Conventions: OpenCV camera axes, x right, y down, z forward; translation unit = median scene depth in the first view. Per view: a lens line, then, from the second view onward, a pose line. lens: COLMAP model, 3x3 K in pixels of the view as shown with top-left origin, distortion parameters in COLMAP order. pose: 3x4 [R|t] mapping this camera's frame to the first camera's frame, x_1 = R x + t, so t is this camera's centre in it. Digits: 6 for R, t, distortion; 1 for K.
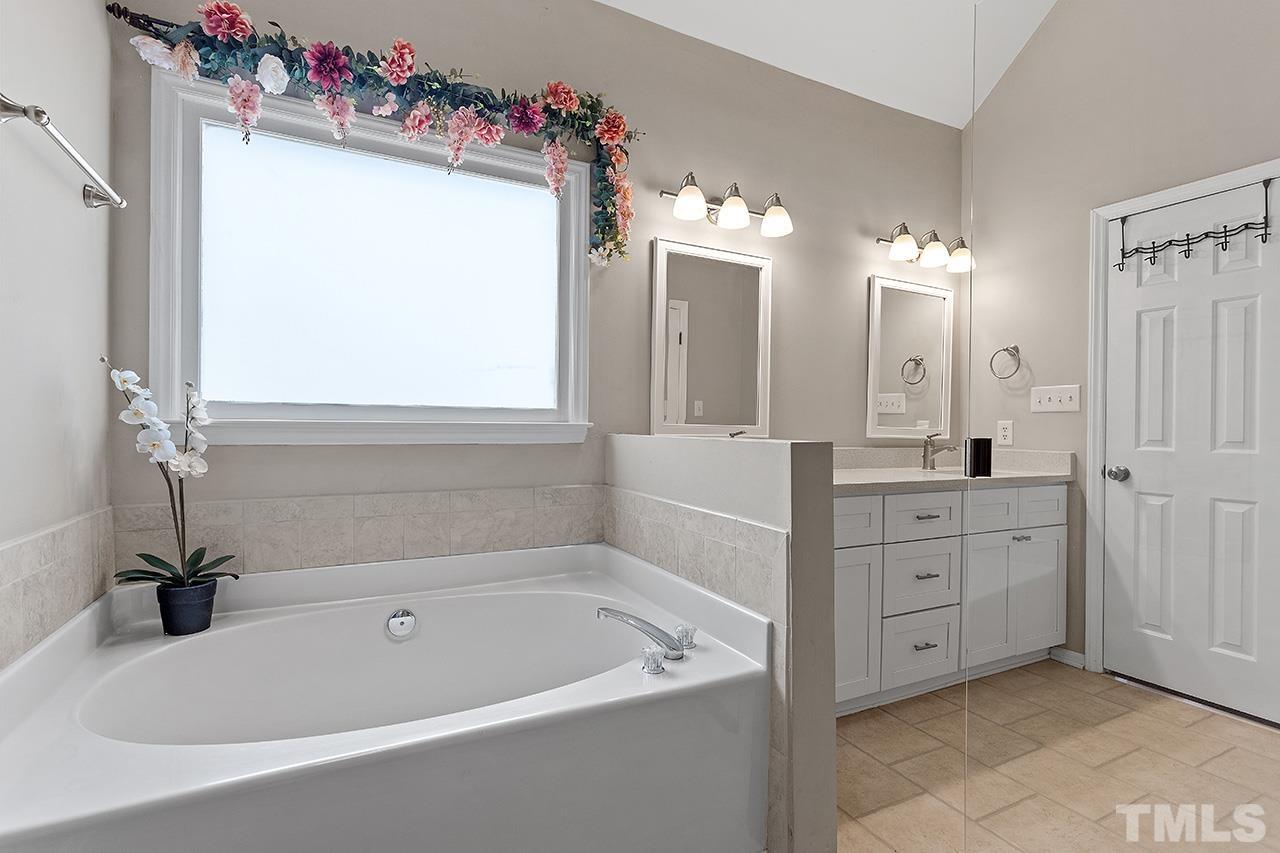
lens RADIAL K [[598.5, 0, 639.1], [0, 598.5, 429.1], [0, 0, 1]] dist [0.000504, 0.000043]
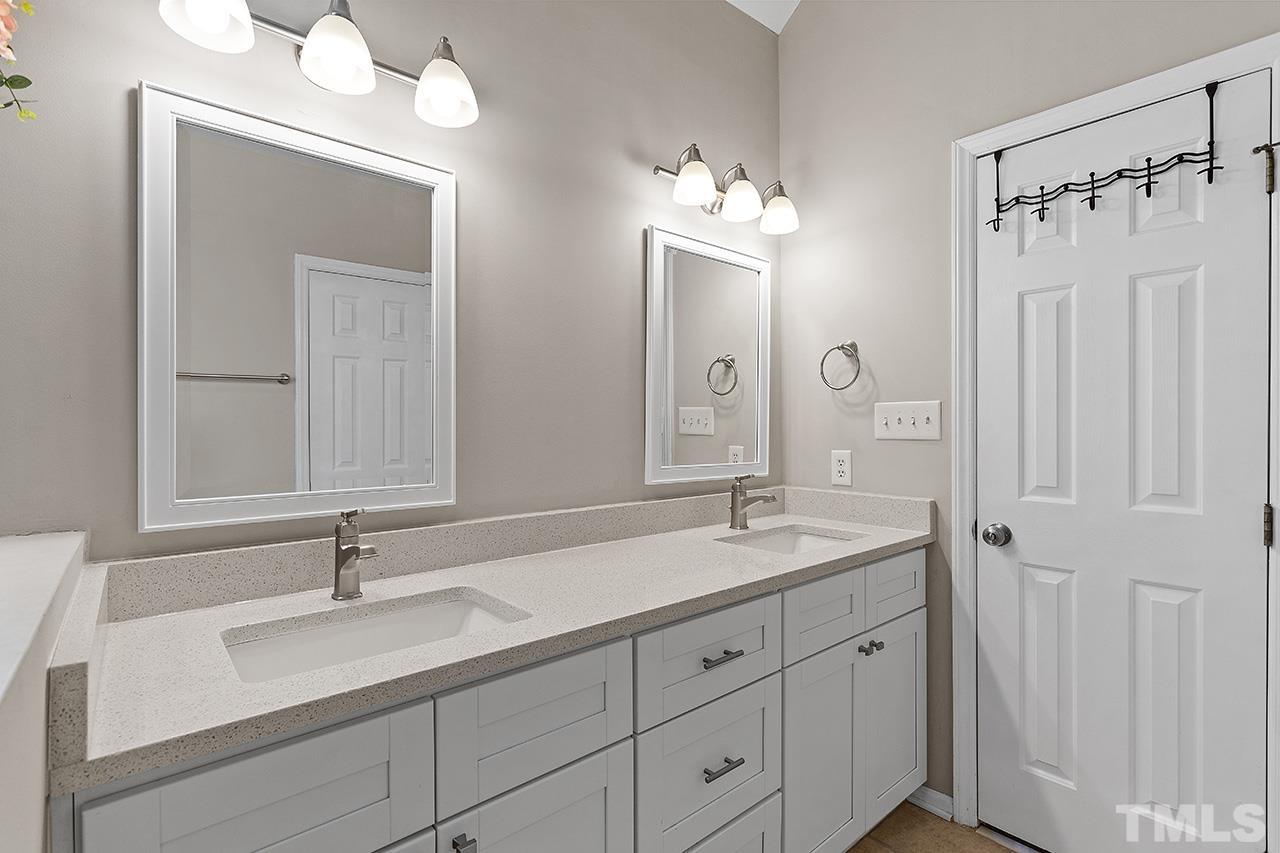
lens RADIAL K [[621.3, 0, 631.9], [0, 621.3, 428.4], [0, 0, 1]] dist [0.000599, -0.000036]
pose [[0.971274, -0.016368, 0.237399, 0.231720], [0.016135, 0.999866, 0.002923, -0.050848], [-0.237415, 0.000991, 0.971408, 0.403658]]
